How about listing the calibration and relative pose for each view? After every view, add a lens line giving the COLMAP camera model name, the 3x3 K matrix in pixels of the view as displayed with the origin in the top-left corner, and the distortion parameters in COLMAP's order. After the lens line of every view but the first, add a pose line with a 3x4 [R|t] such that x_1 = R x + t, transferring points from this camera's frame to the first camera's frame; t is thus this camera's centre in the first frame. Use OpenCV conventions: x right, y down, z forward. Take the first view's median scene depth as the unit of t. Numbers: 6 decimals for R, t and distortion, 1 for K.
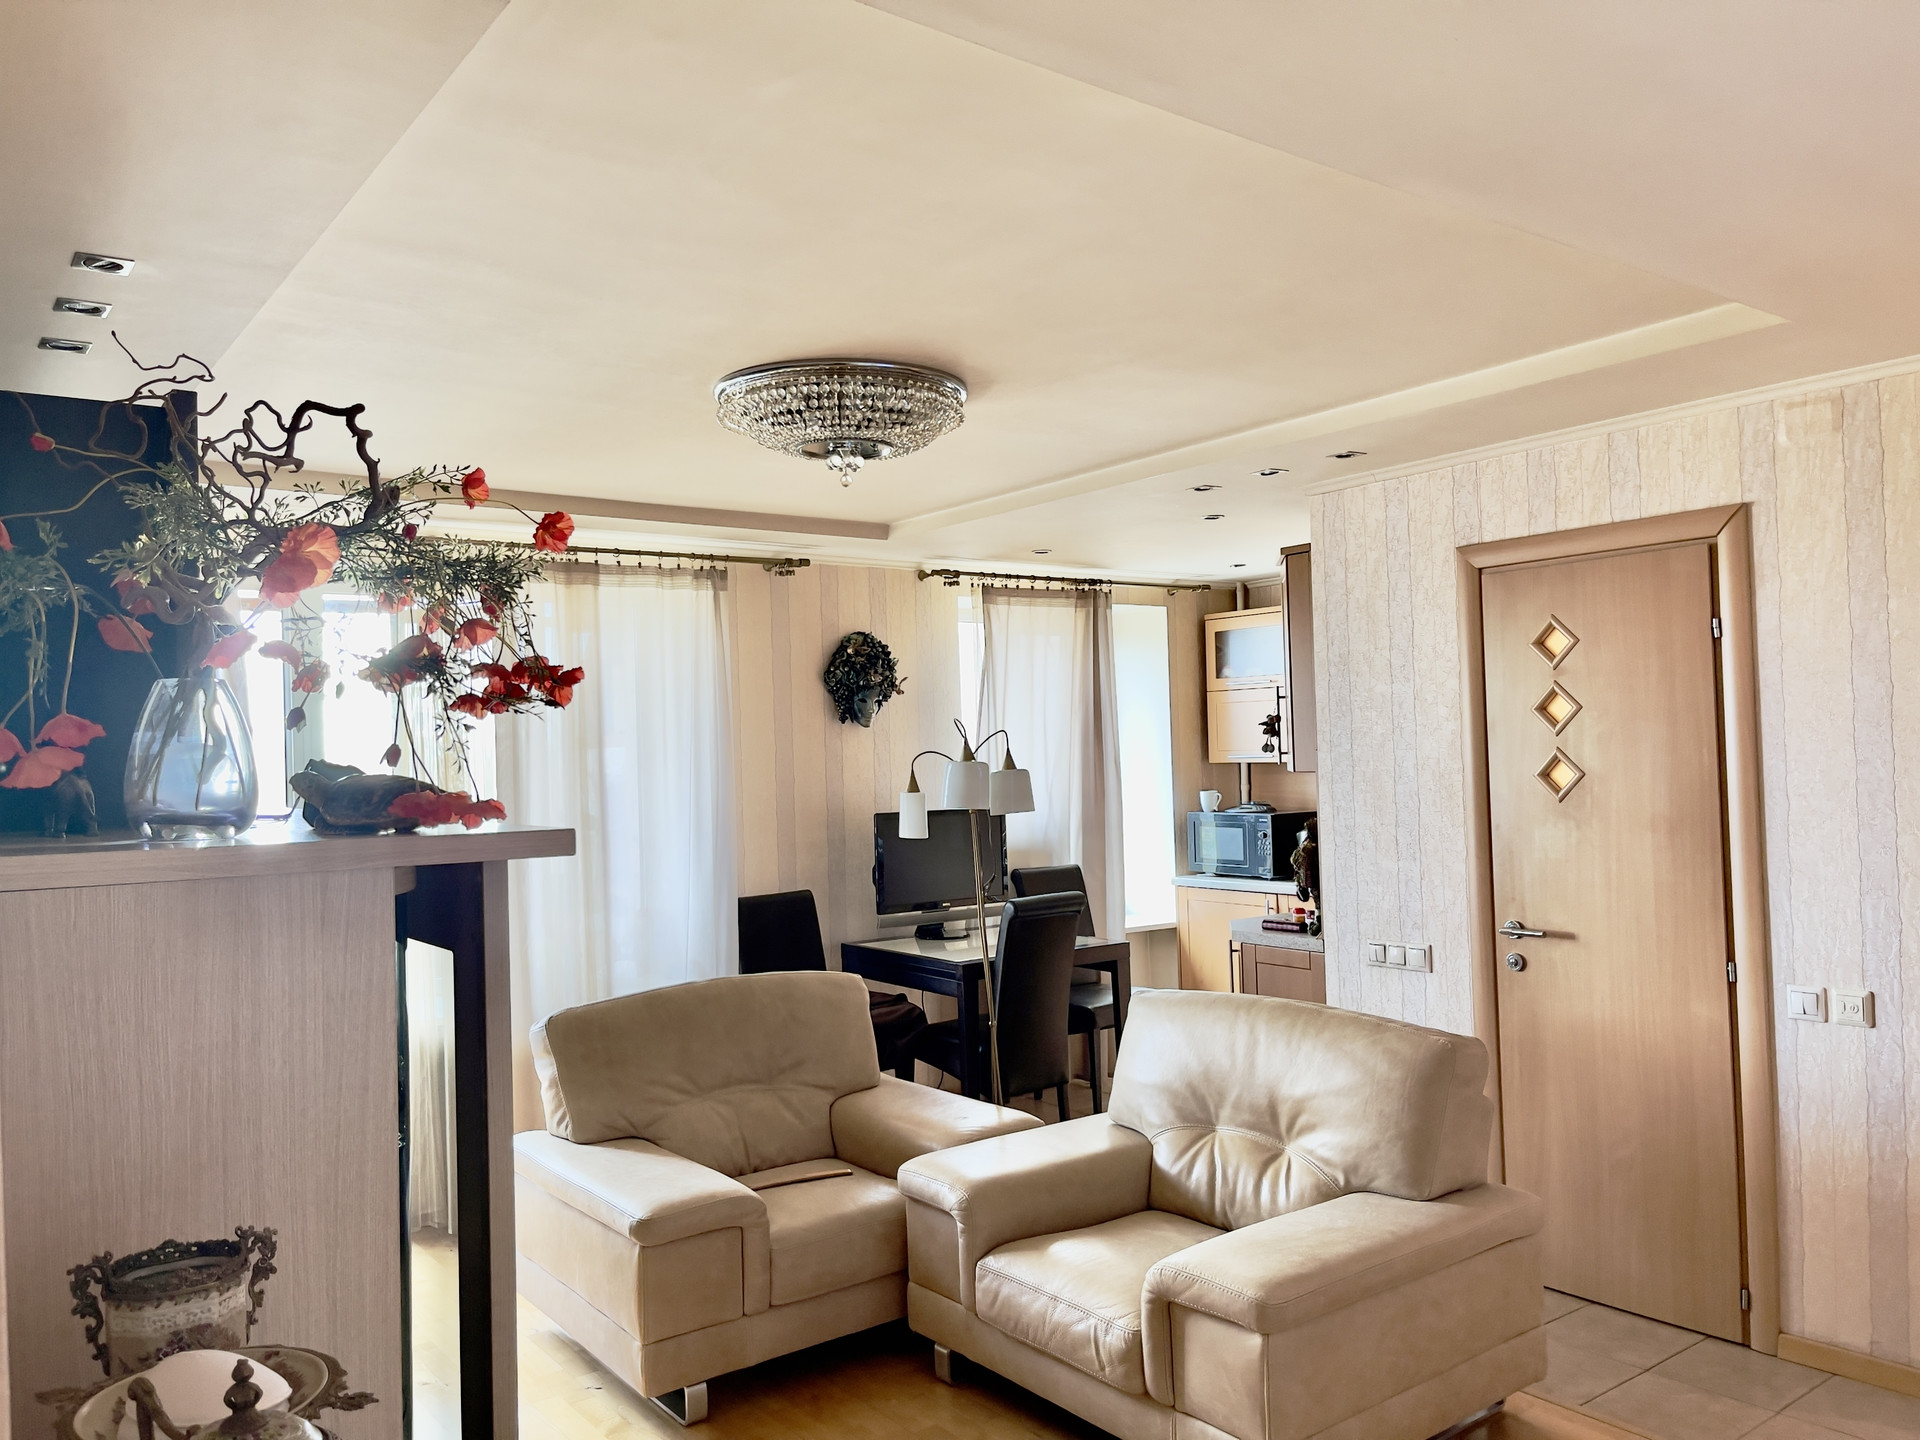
lens RADIAL K [[1450.6, 0, 957.5], [0, 1450.6, 727.3], [0, 0, 1]] dist [0.035755, -0.048647]
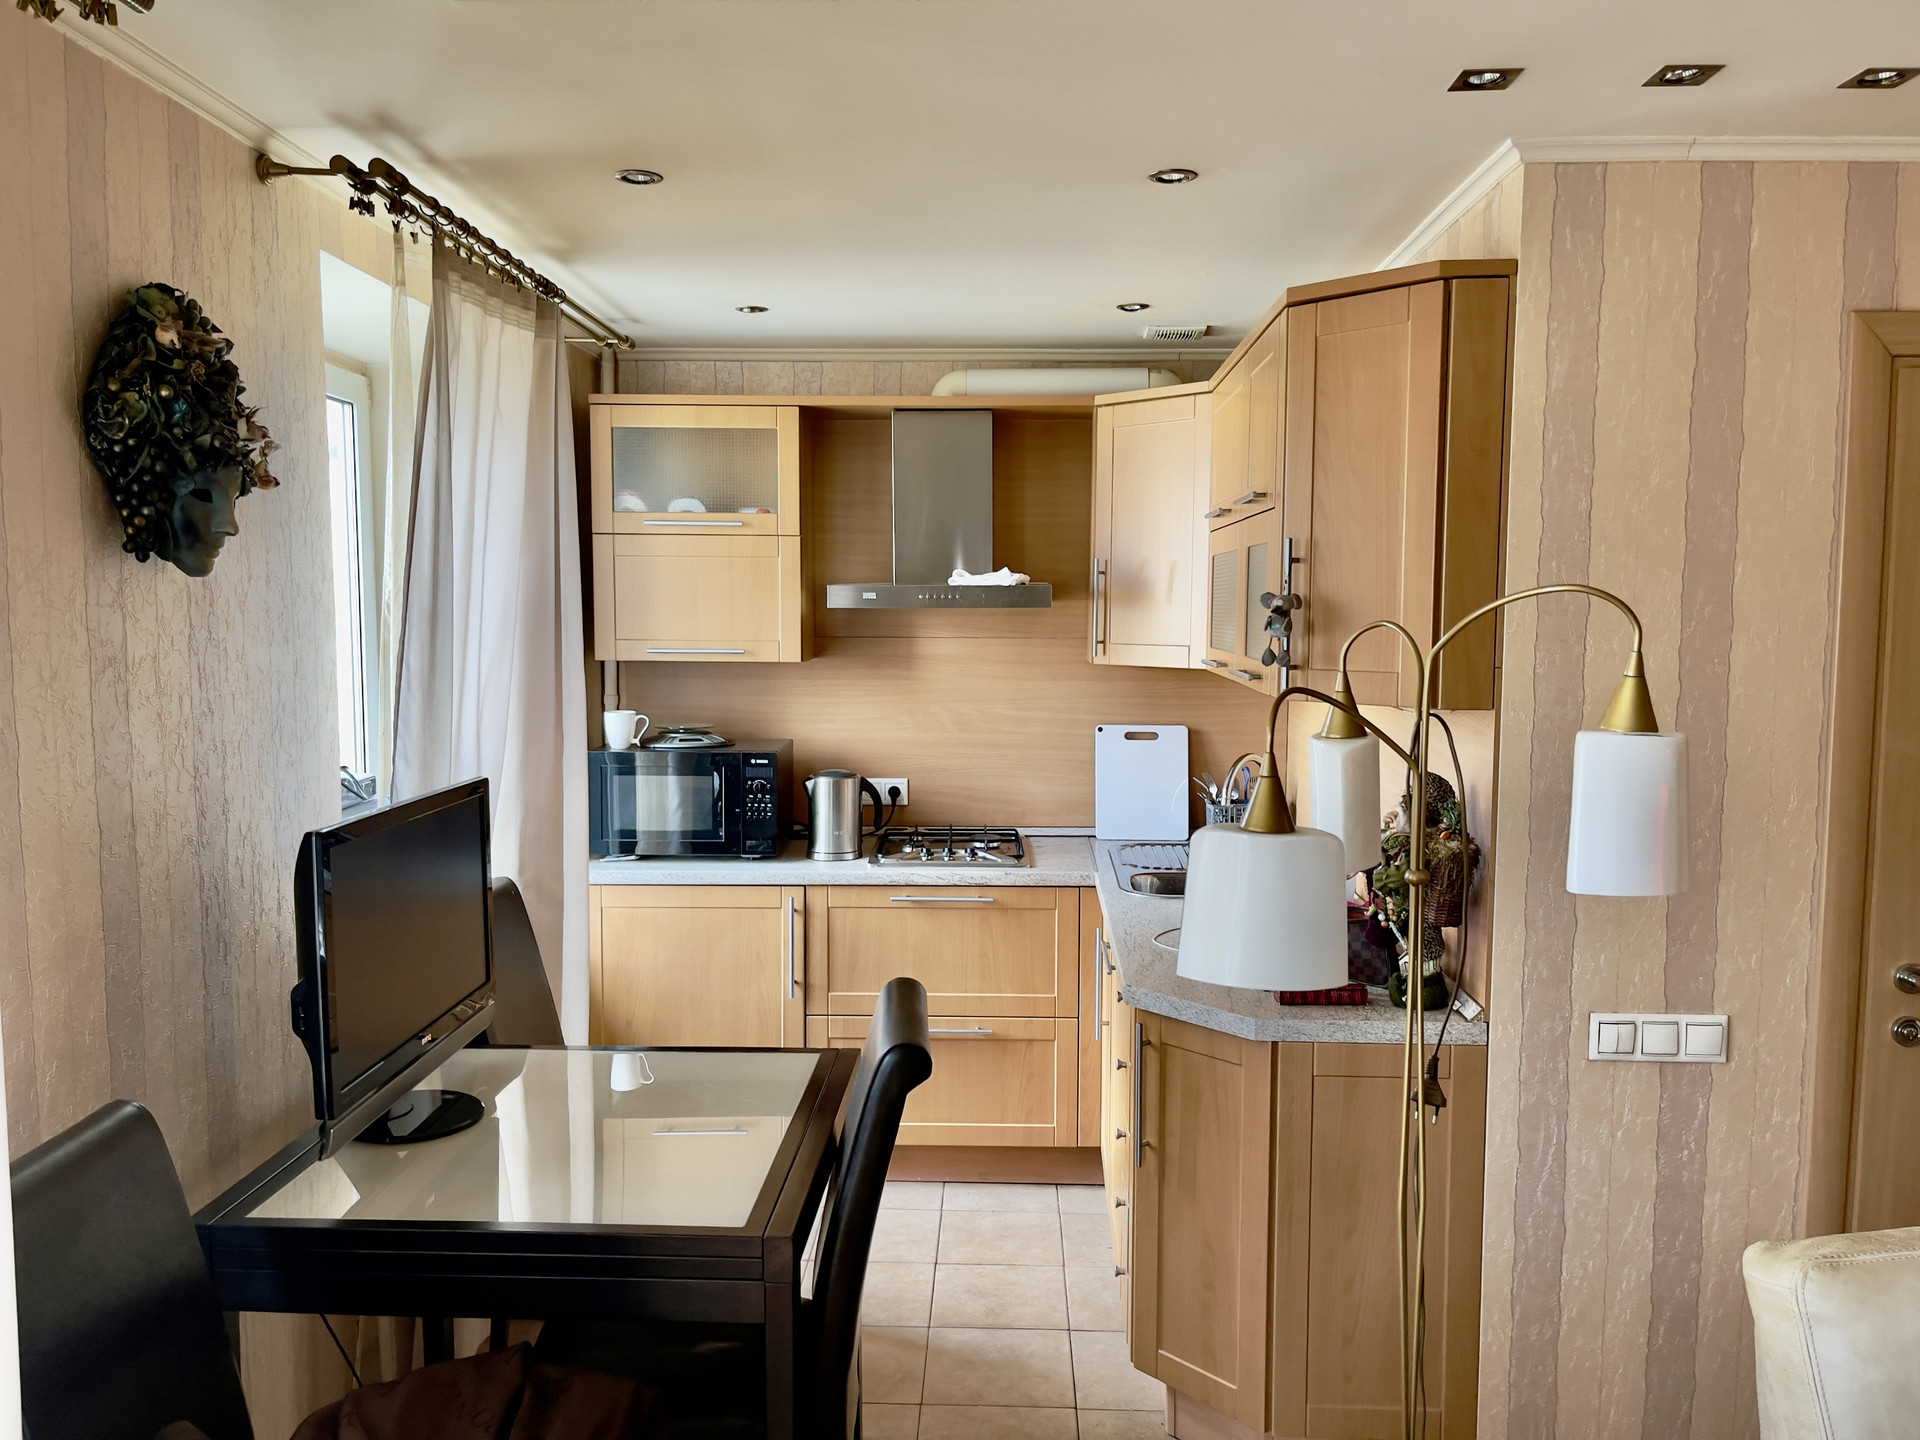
lens RADIAL K [[1450.6, 0, 957.5], [0, 1450.6, 727.3], [0, 0, 1]] dist [0.035755, -0.048647]
pose [[0.623971, -0.038426, 0.780502, -0.222504], [-0.035754, 0.996341, 0.077635, 0.002842], [-0.780629, -0.076348, 0.620314, 0.648633]]
